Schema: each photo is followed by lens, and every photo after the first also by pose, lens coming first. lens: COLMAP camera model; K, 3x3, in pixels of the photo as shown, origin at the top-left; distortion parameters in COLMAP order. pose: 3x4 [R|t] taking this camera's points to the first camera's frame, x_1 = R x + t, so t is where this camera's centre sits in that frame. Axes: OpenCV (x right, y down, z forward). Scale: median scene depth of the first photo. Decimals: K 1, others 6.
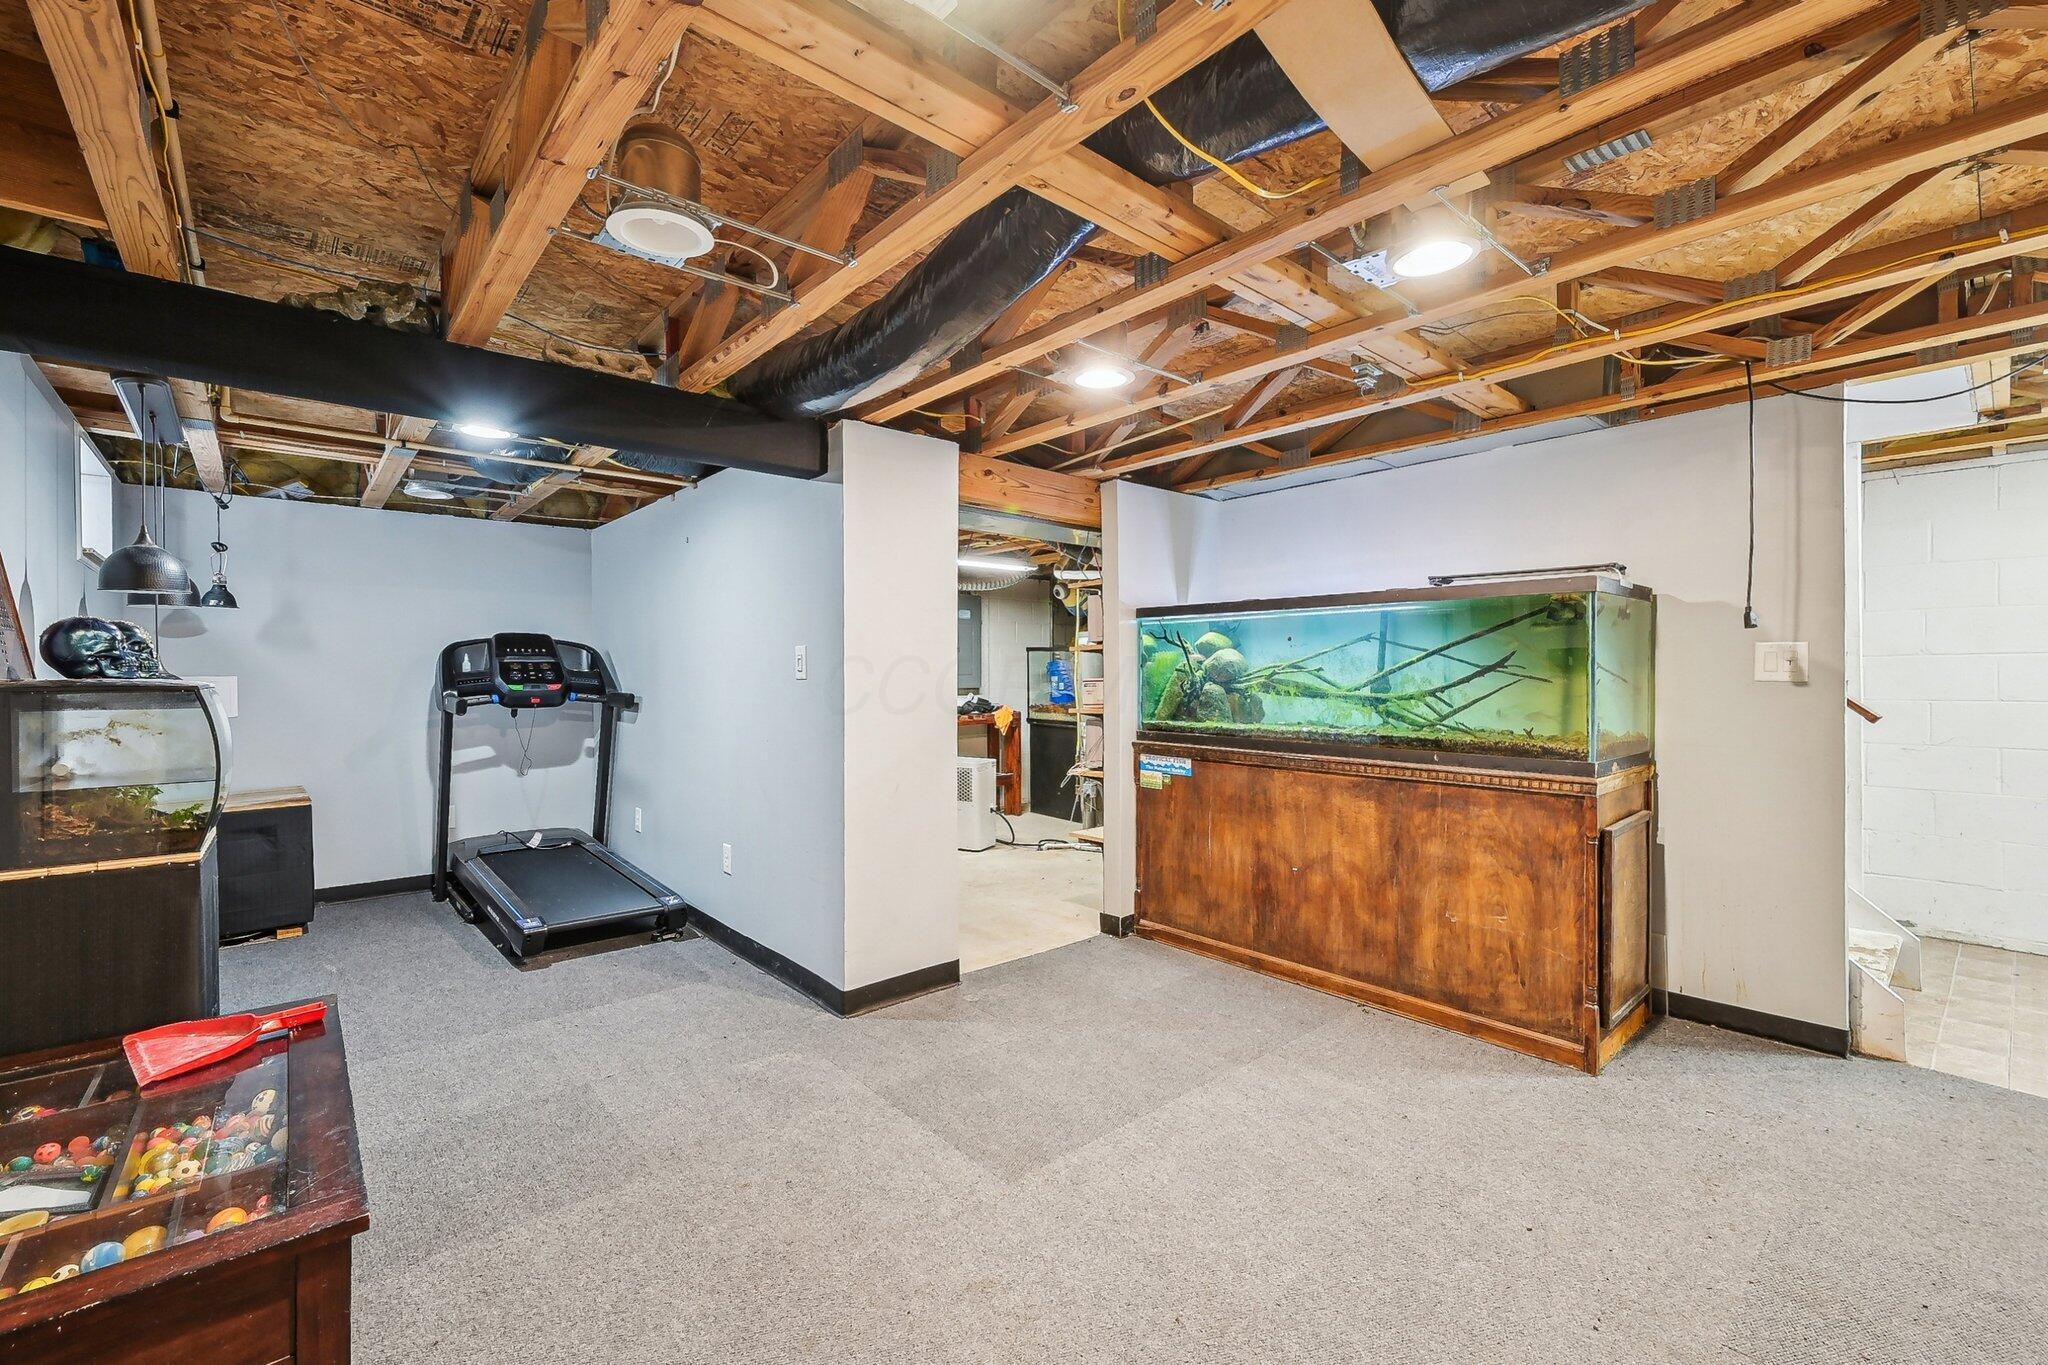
lens RADIAL K [[845.6, 0, 1015.5], [0, 845.6, 673.2], [0, 0, 1]] dist [-0.001474, -0.000072]
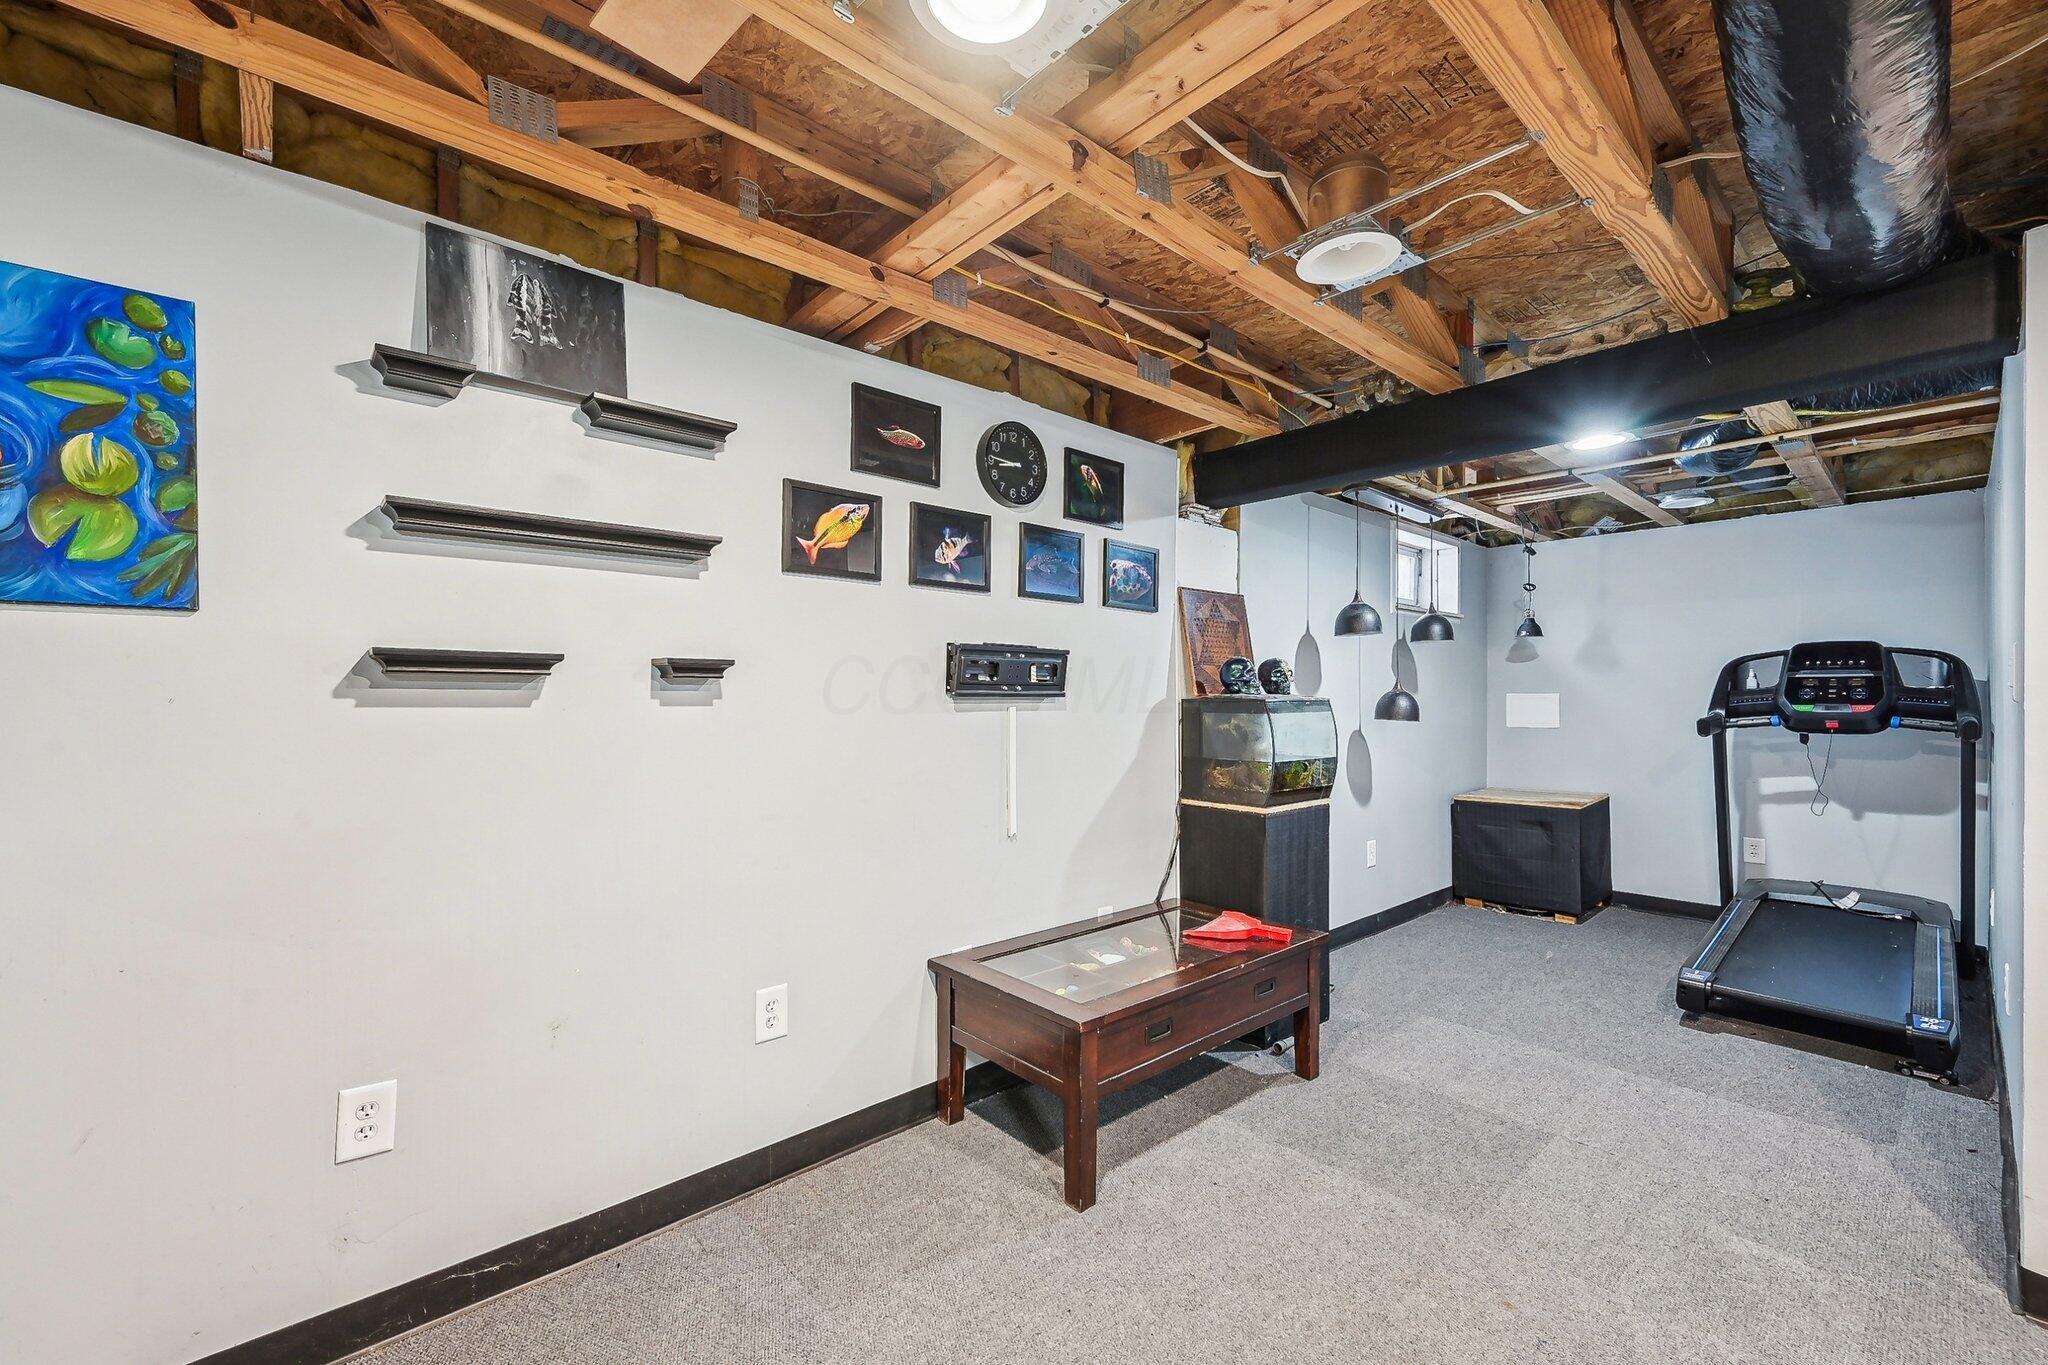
lens RADIAL K [[823.7, 0, 1019.6], [0, 823.7, 689.8], [0, 0, 1]] dist [-0.000548, 0.000081]
pose [[0.022010, -0.000674, -0.999758, 0.208366], [-0.000404, 1.000000, -0.000683, -0.000197], [0.999758, 0.000419, 0.022010, 0.216283]]
